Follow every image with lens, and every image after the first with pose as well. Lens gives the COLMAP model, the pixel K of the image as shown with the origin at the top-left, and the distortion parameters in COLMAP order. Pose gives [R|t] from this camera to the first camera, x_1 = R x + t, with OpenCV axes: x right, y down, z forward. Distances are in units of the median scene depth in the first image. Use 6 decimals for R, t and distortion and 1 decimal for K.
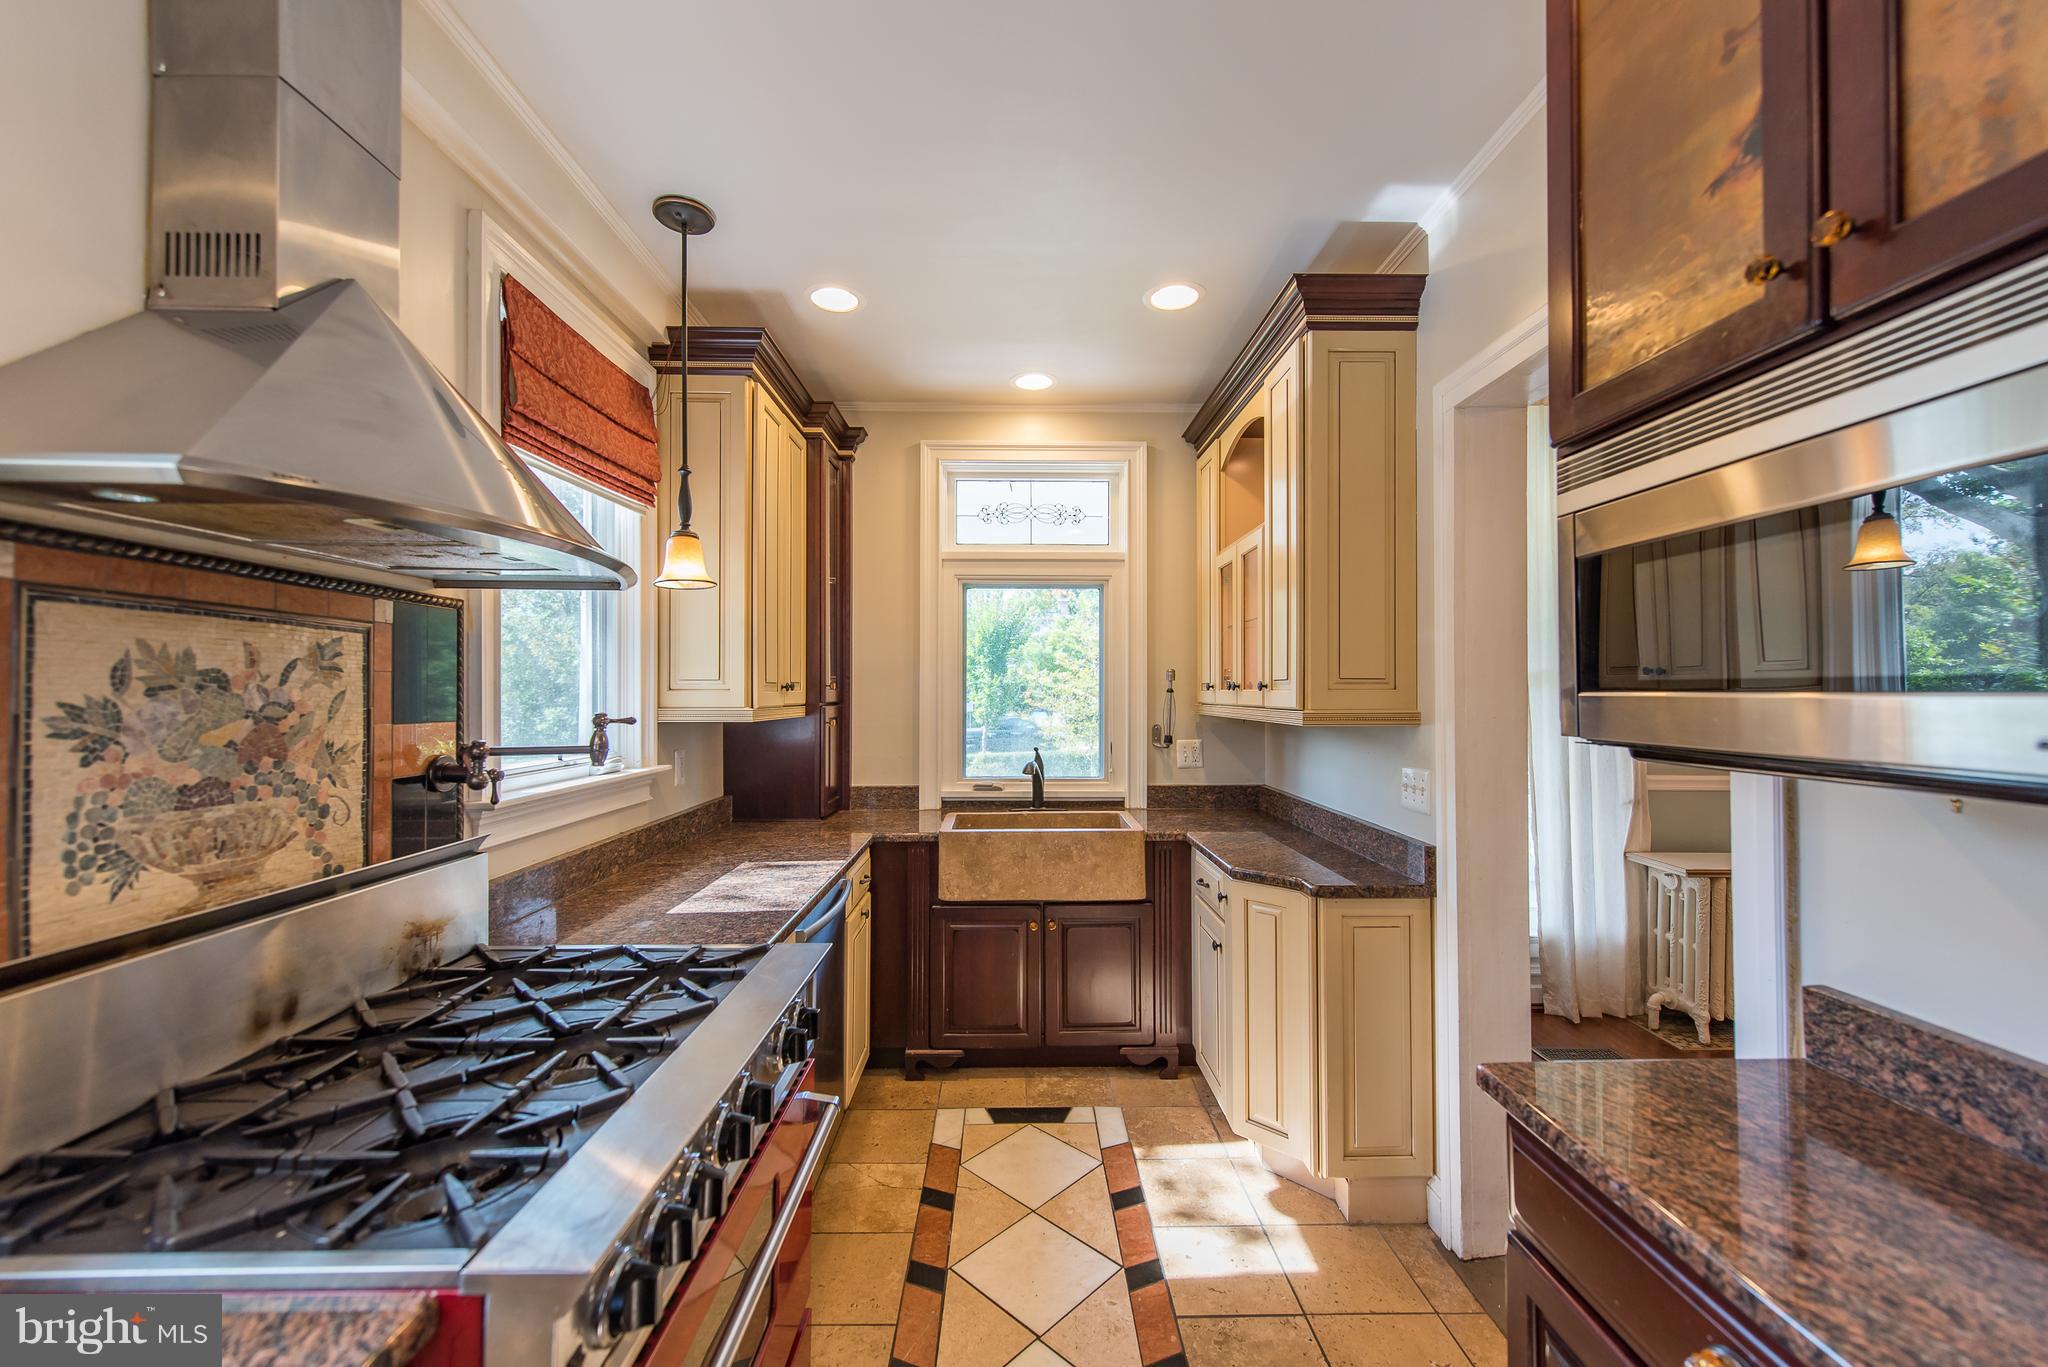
lens RADIAL K [[805.6, 0, 1032.5], [0, 805.6, 686.2], [0, 0, 1]] dist [0.008648, -0.000222]
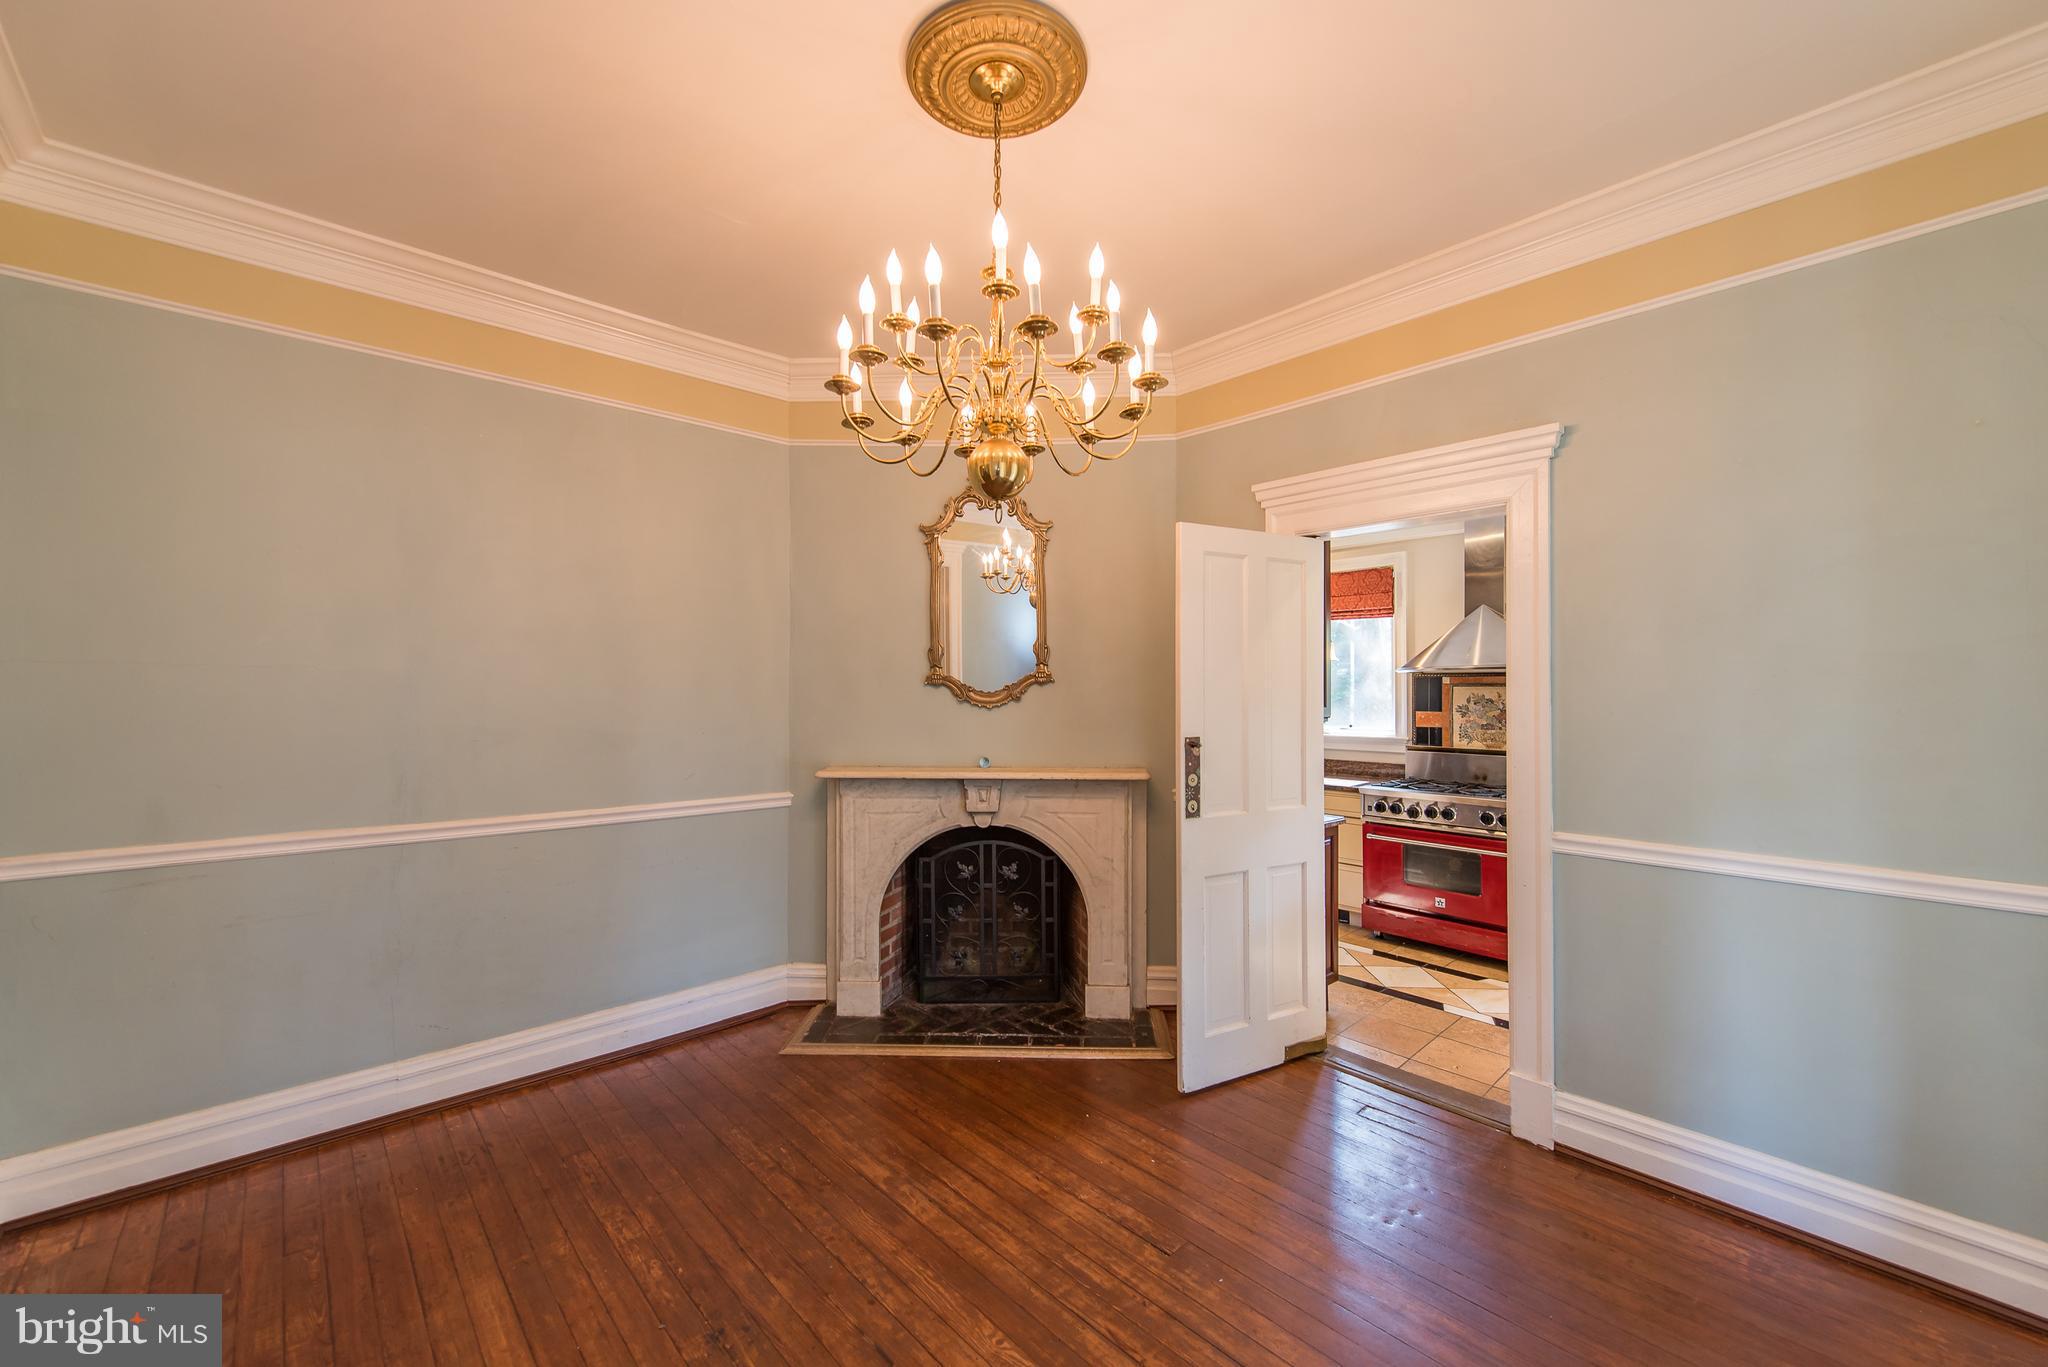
lens RADIAL K [[805.6, 0, 1005.9], [0, 805.6, 678.6], [0, 0, 1]] dist [0.008648, -0.000222]
pose [[-0.758333, -0.002749, -0.651862, 3.647230], [0.005675, 0.999925, -0.010819, -0.092517], [0.651843, -0.011904, -0.758261, 2.487258]]
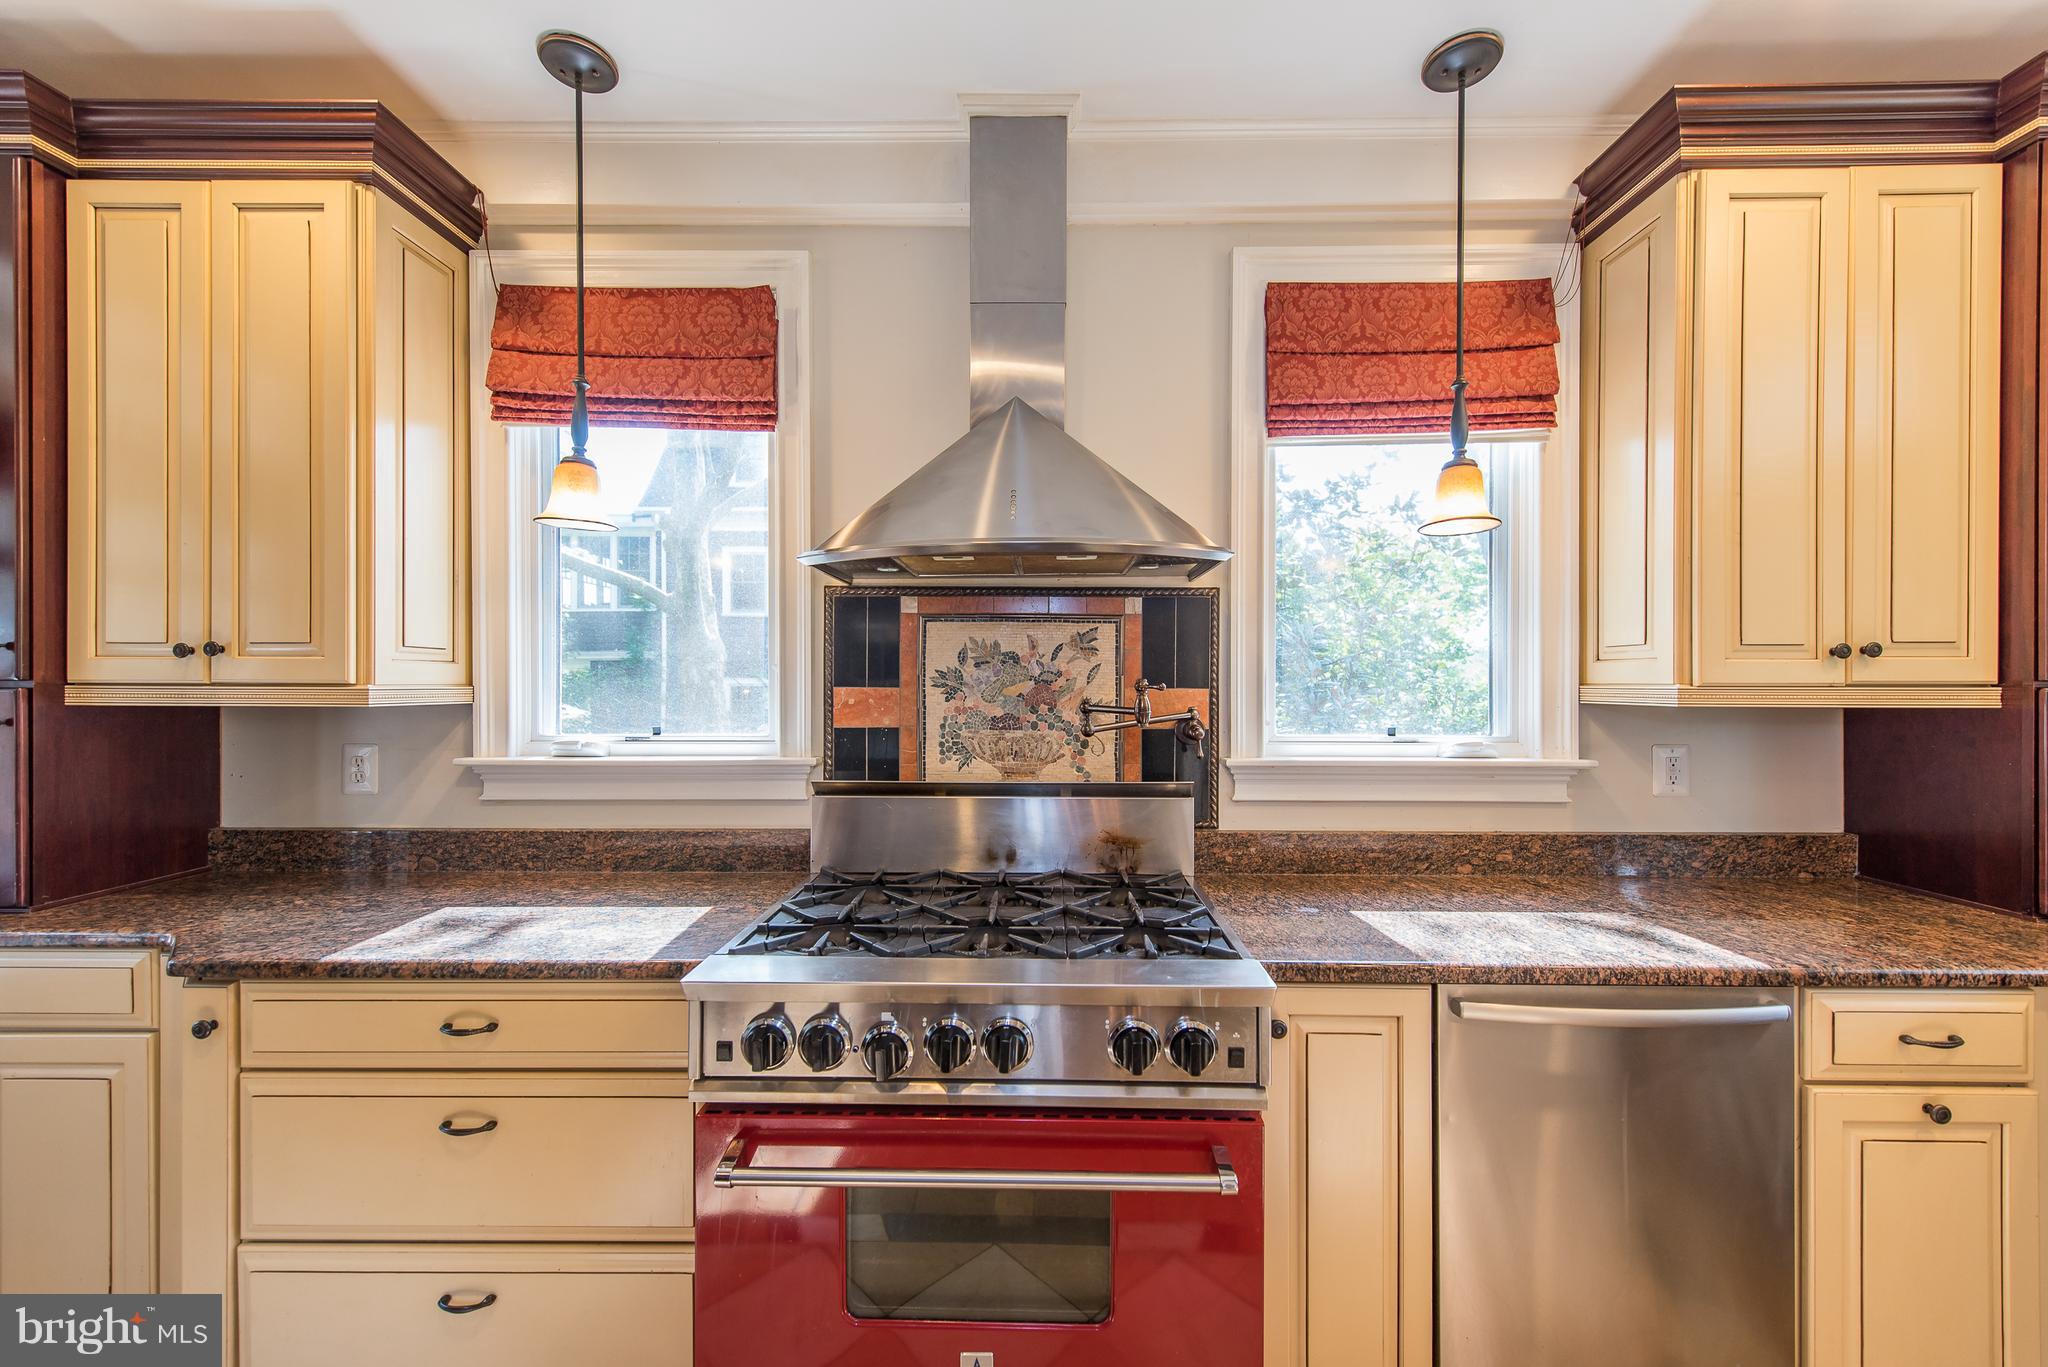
lens RADIAL K [[805.6, 0, 1029.7], [0, 805.6, 687.5], [0, 0, 1]] dist [0.008648, -0.000222]
pose [[-0.039849, 0.006968, -0.999181, 0.686133], [0.009013, 0.999938, 0.006614, 0.042852], [0.999165, -0.008742, -0.039909, 1.058010]]
